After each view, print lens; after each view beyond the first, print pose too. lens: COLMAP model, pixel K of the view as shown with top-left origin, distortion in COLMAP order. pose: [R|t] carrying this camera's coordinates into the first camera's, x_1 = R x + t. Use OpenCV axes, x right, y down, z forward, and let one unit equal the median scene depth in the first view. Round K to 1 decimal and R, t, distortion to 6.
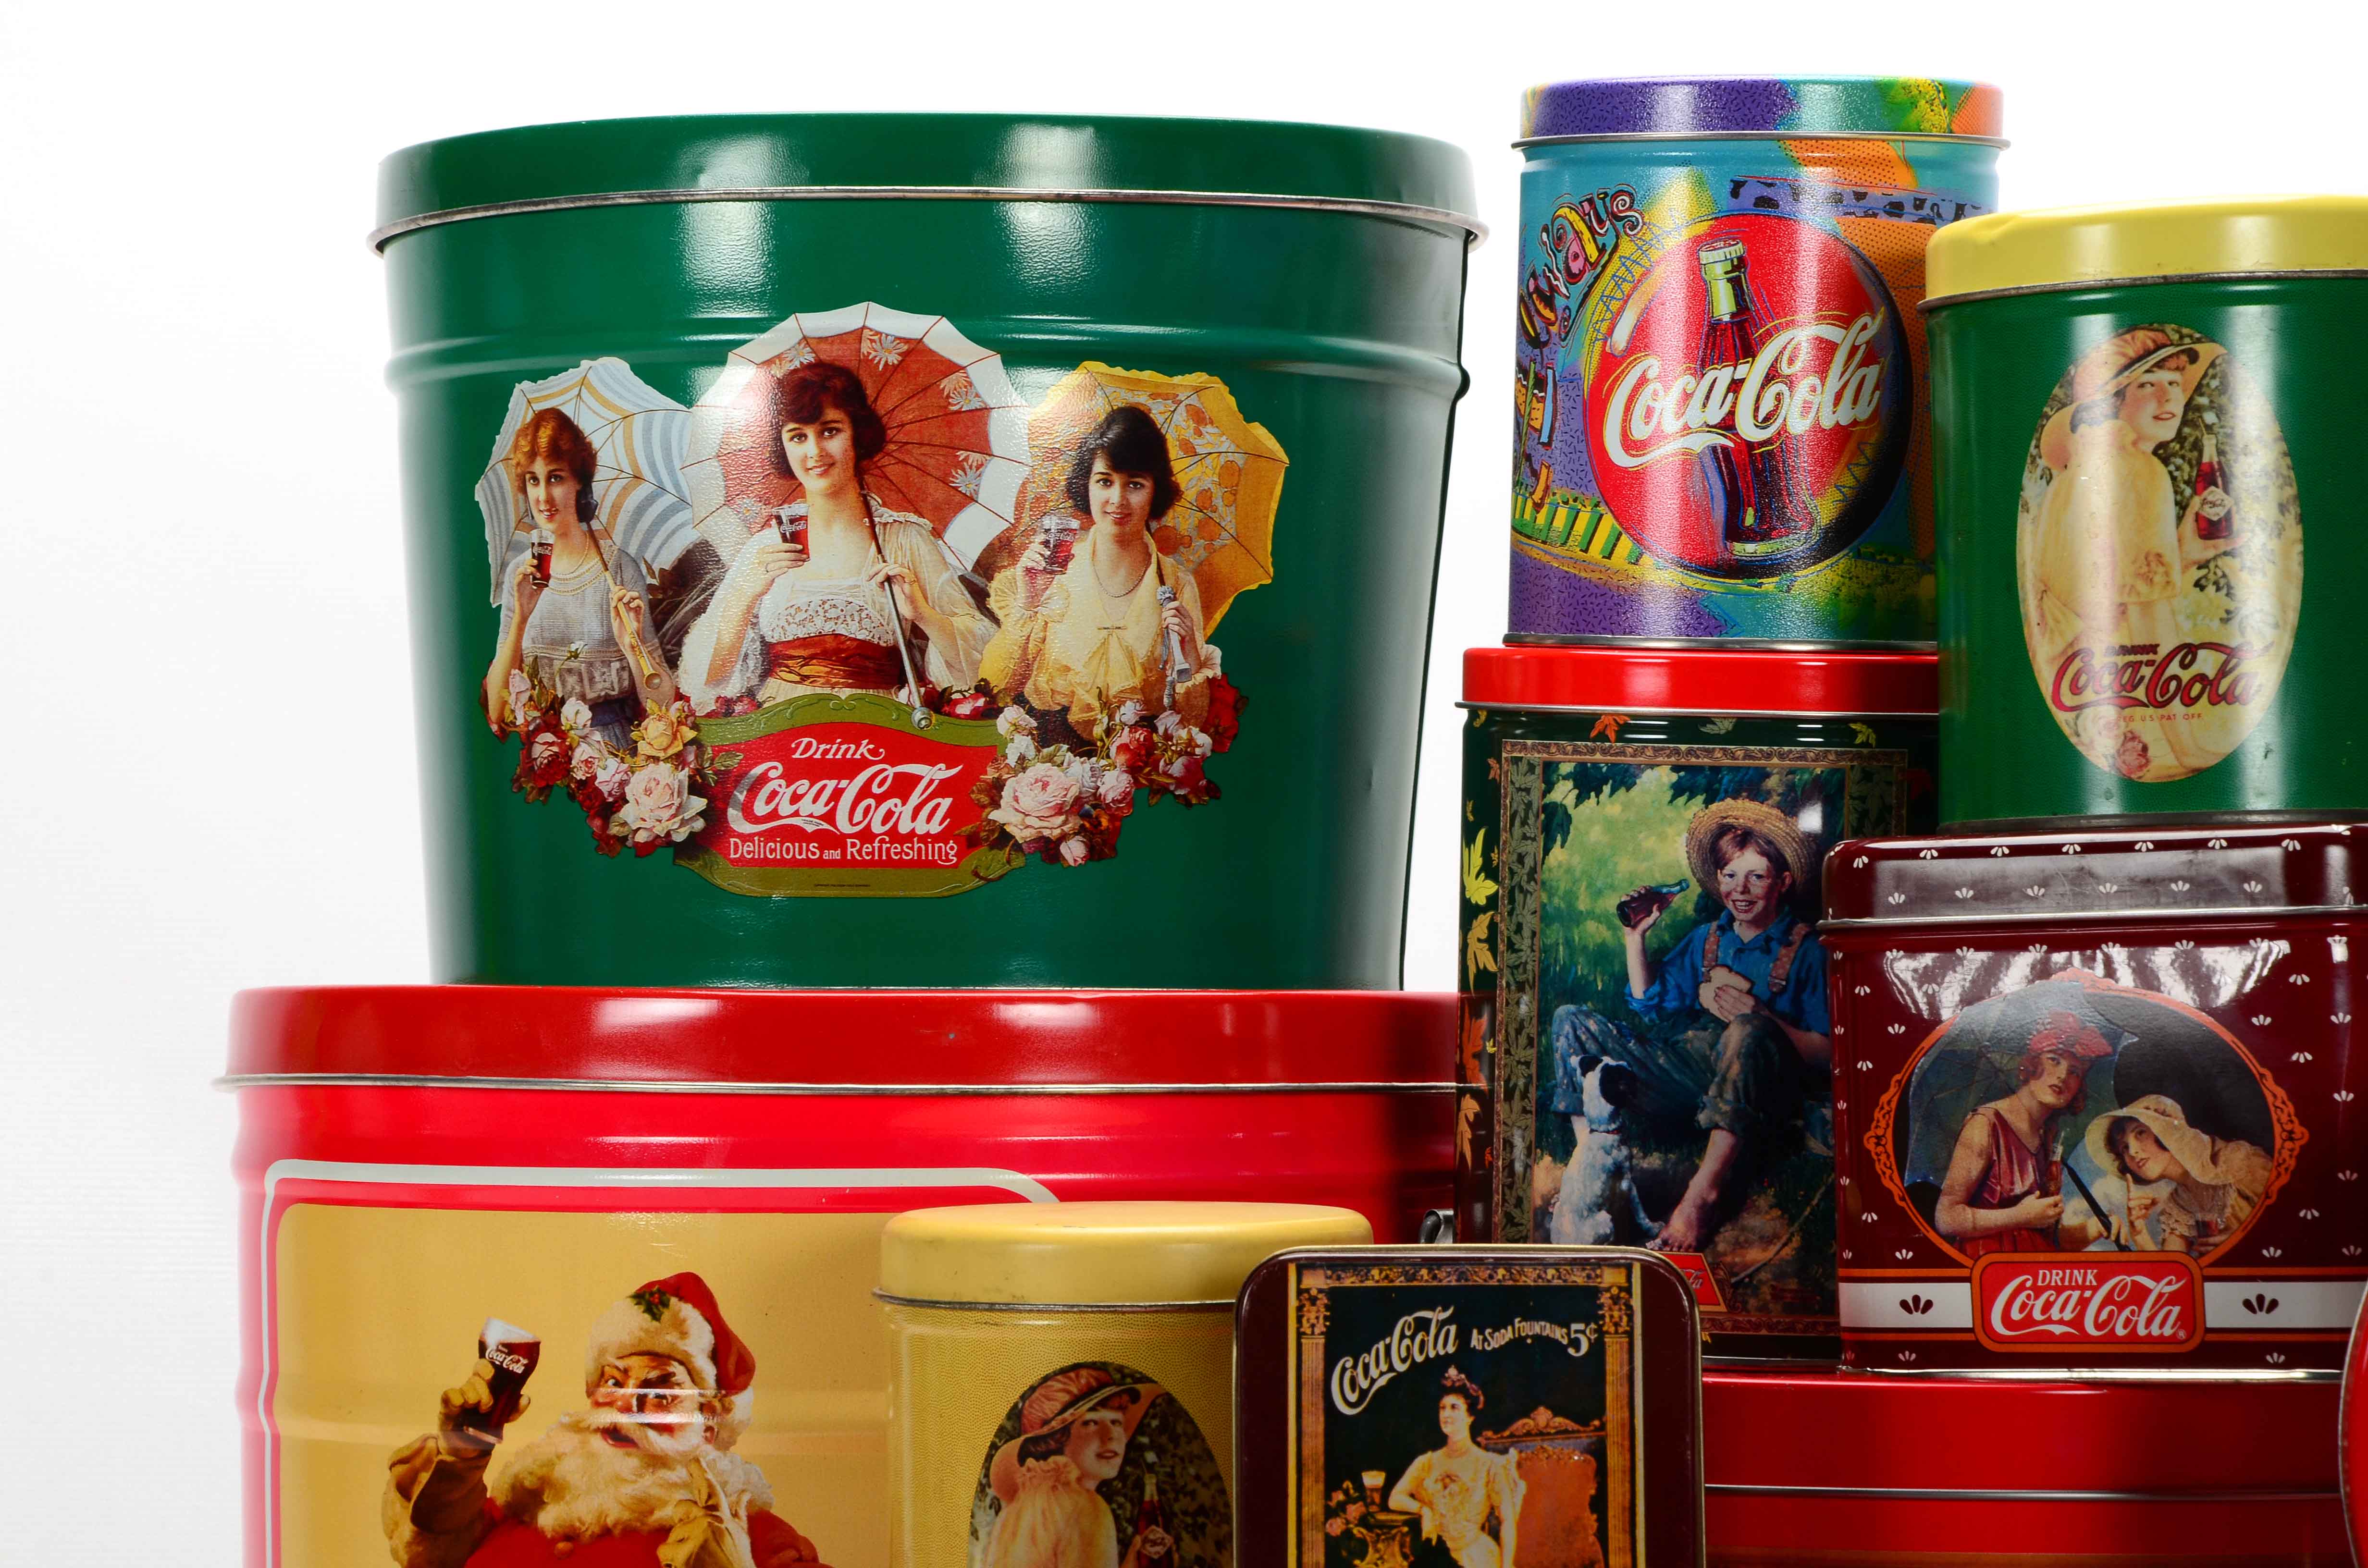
lens RADIAL K [[9329.6, 0, 1160.4], [0, 9329.6, 815.2], [0, 0, 1]] dist [1.259610, 0.000000]
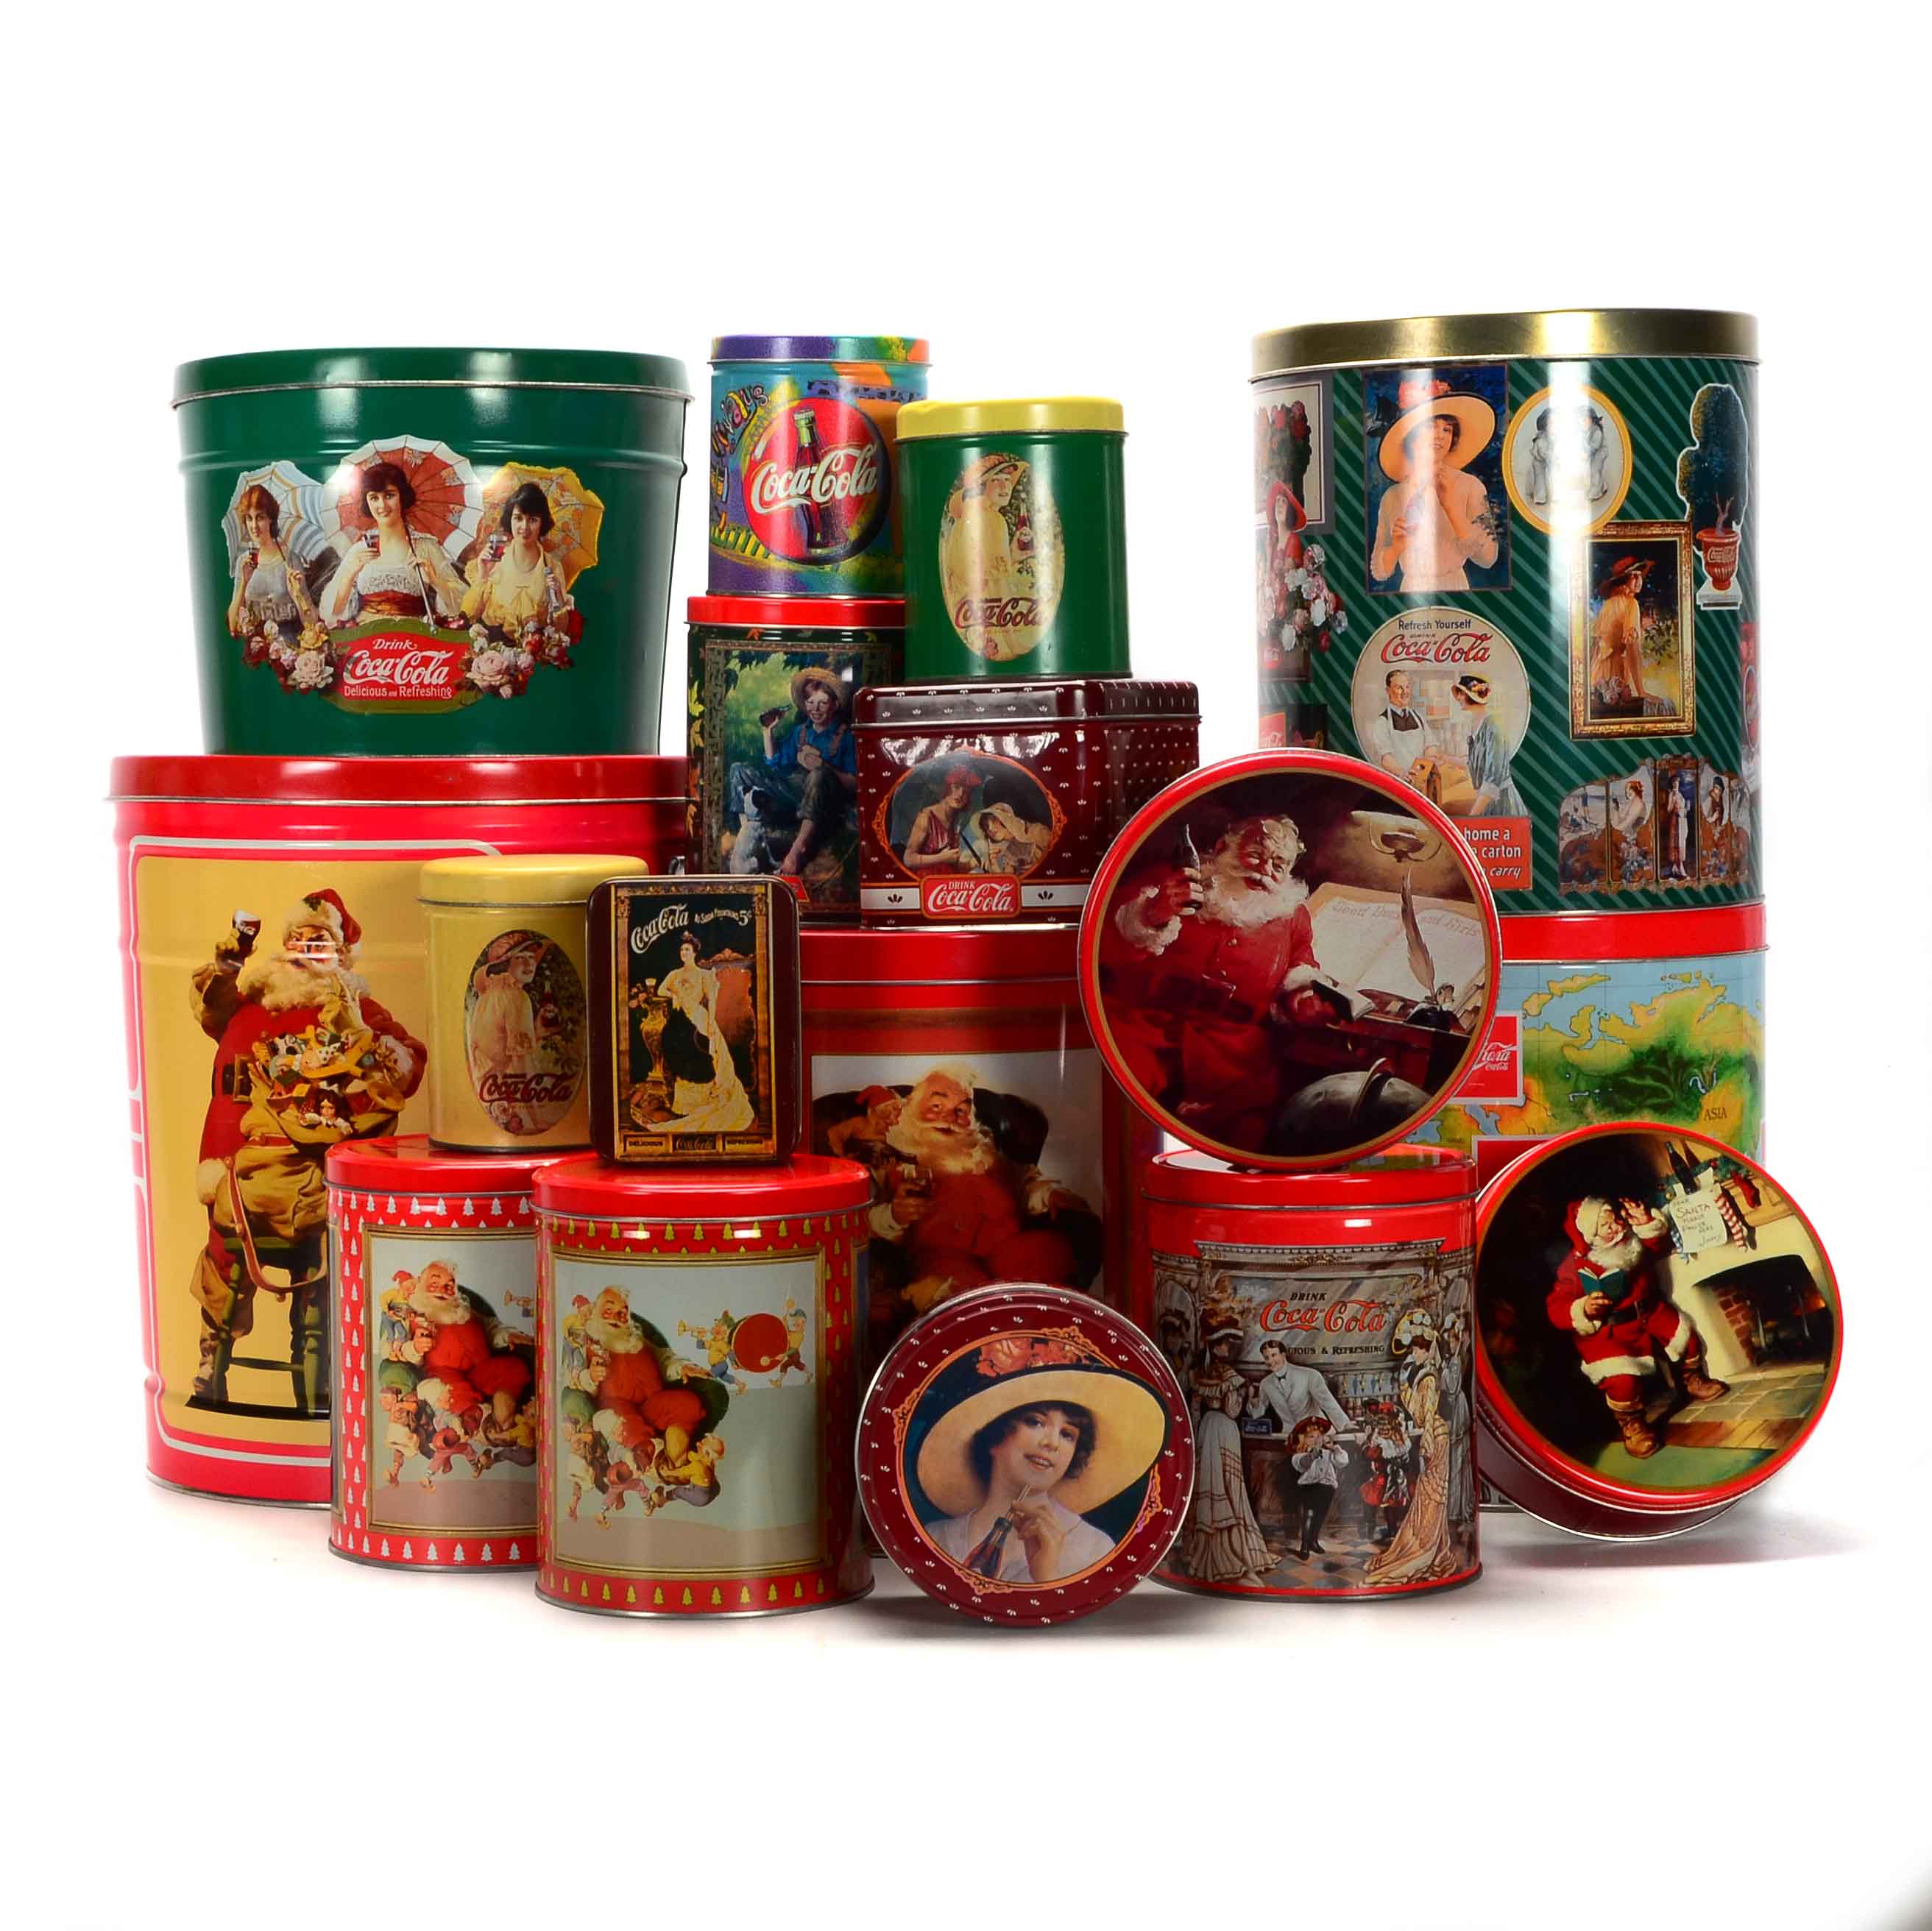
lens RADIAL K [[4753.5, 0, 961.4], [0, 4753.5, 973.3], [0, 0, 1]] dist [0.074421, 0.000000]
pose [[0.995584, -0.011322, 0.093191, -0.008314], [0.004427, 0.997259, 0.073862, -0.012754], [-0.093772, -0.073123, 0.992905, -0.107097]]
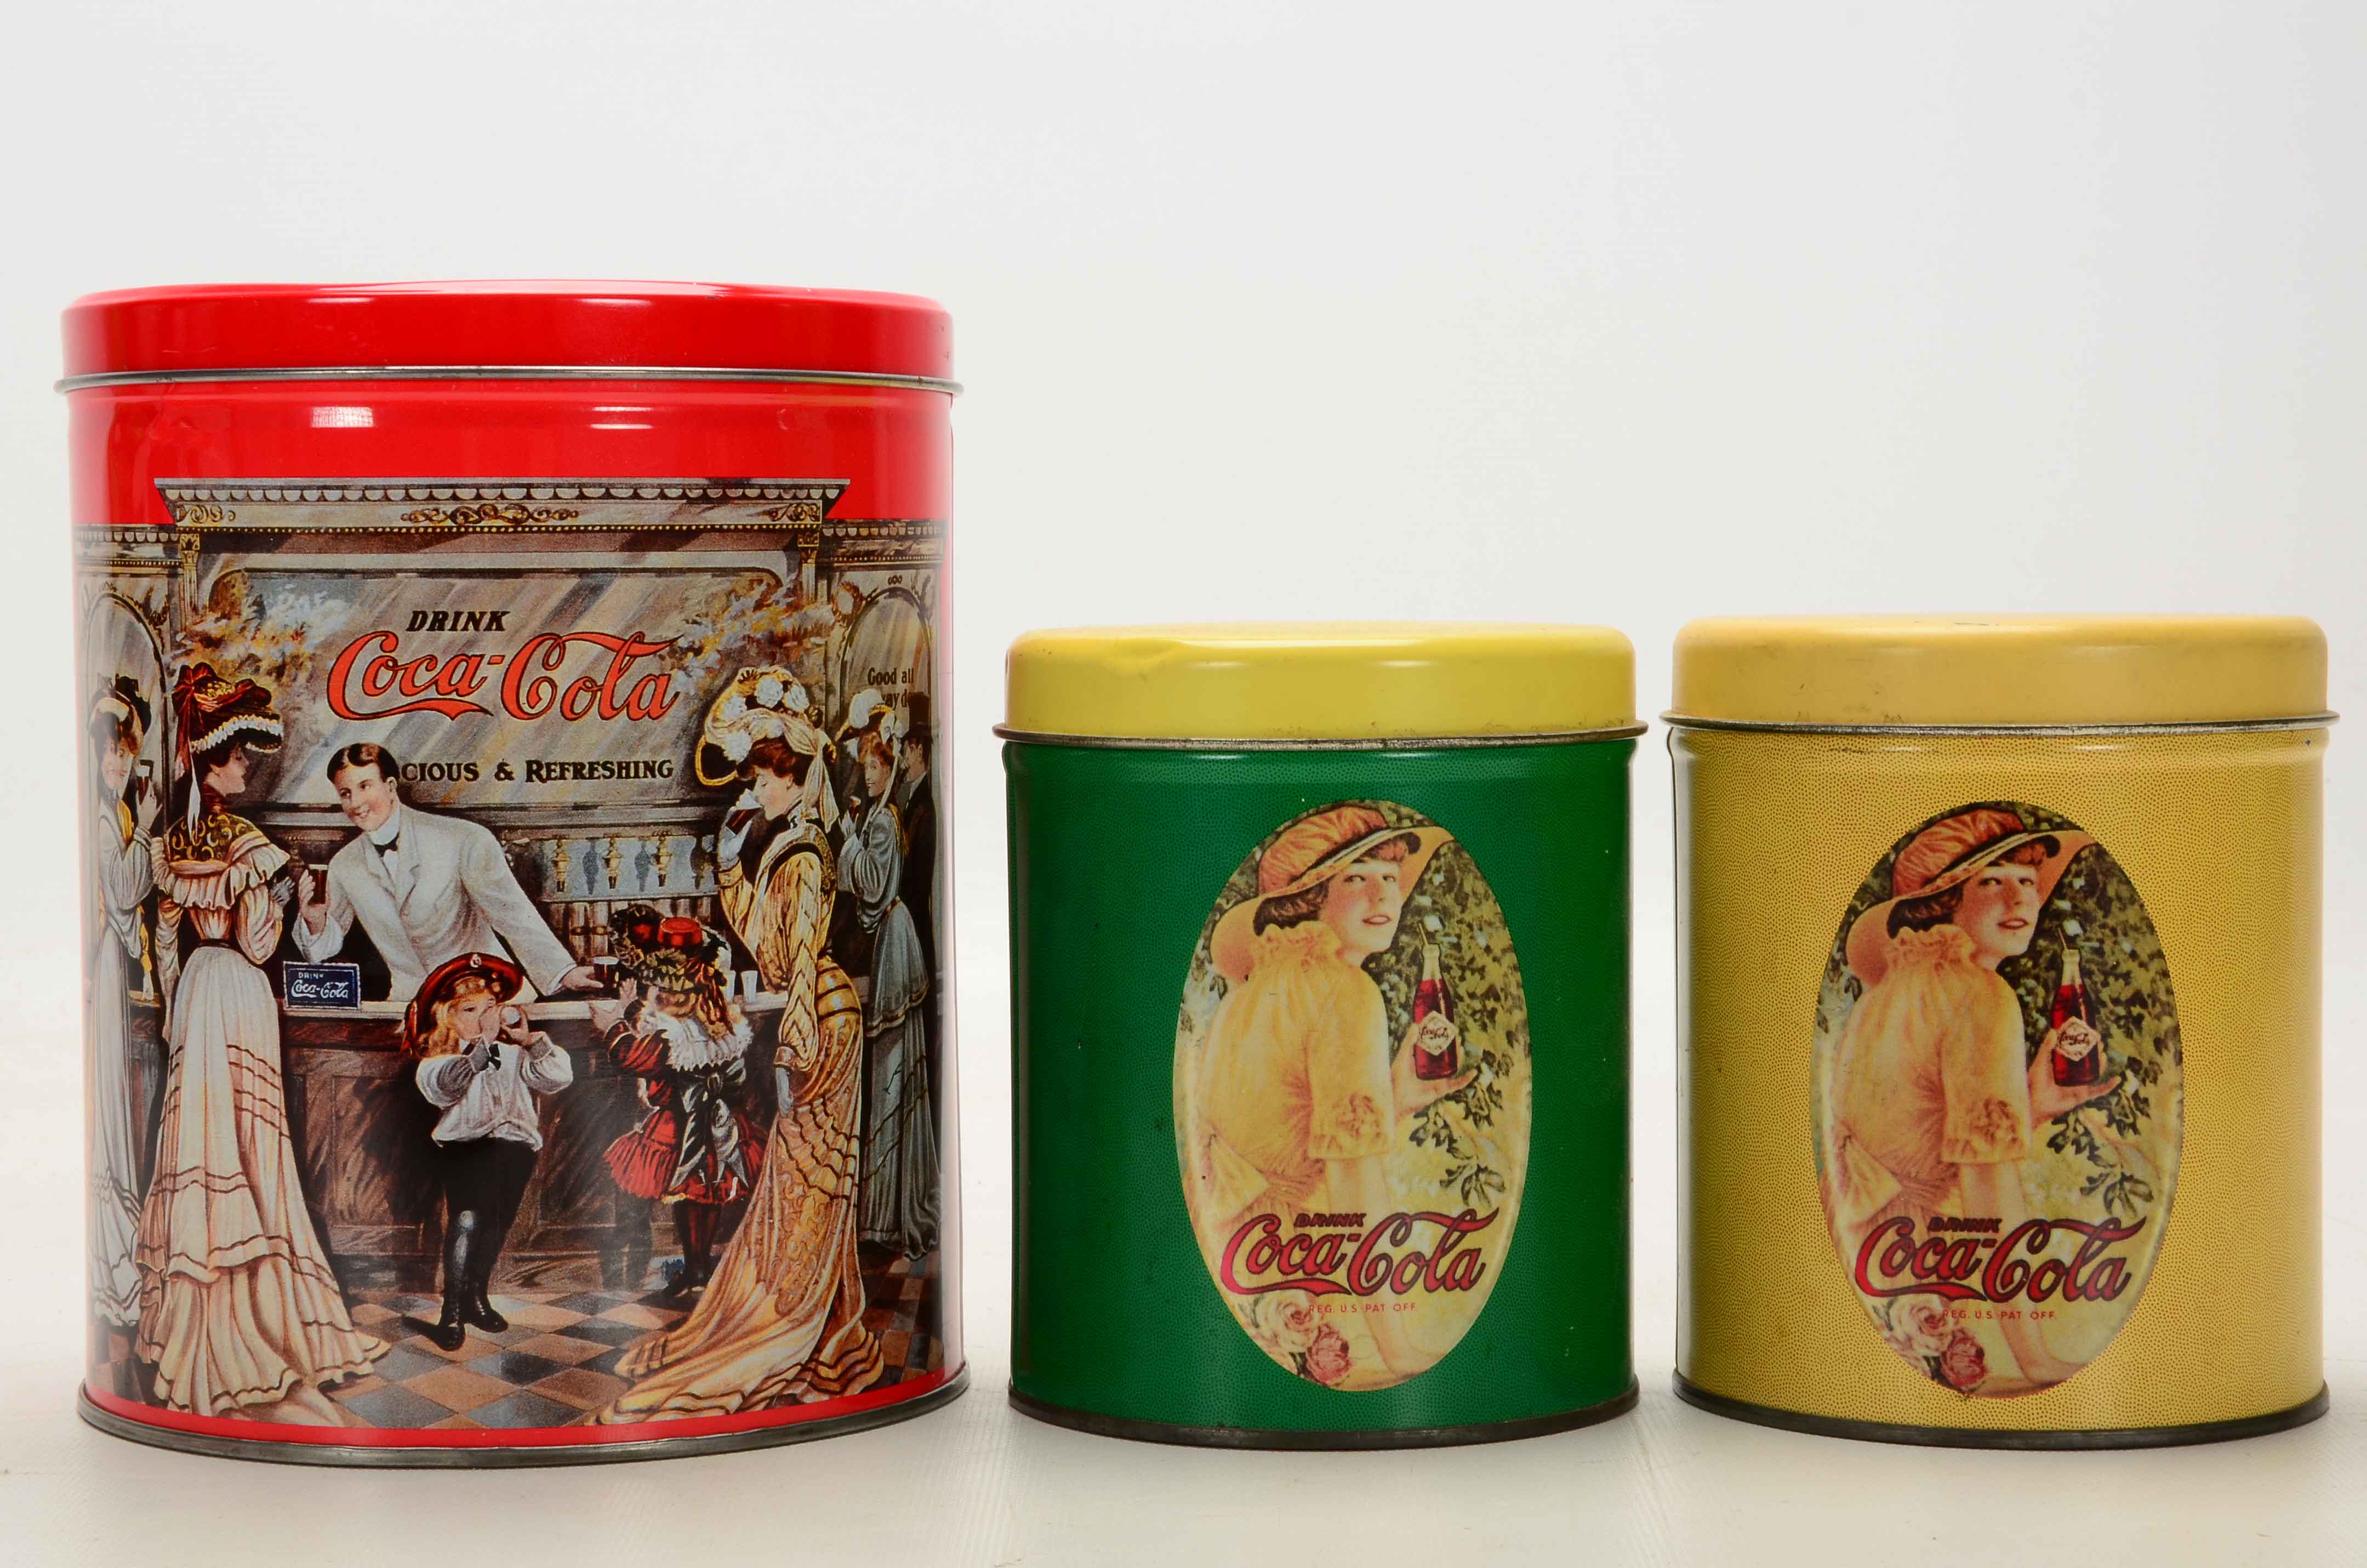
lens RADIAL K [[4775.0, 0, 1158.2], [0, 4775.0, 891.7], [0, 0, 1]] dist [0.180224, 0.000000]
pose [[0.985770, -0.009647, 0.167821, 0.155705], [-0.003450, 0.996981, 0.077574, 0.128014], [-0.168063, -0.077049, 0.982761, 0.535965]]
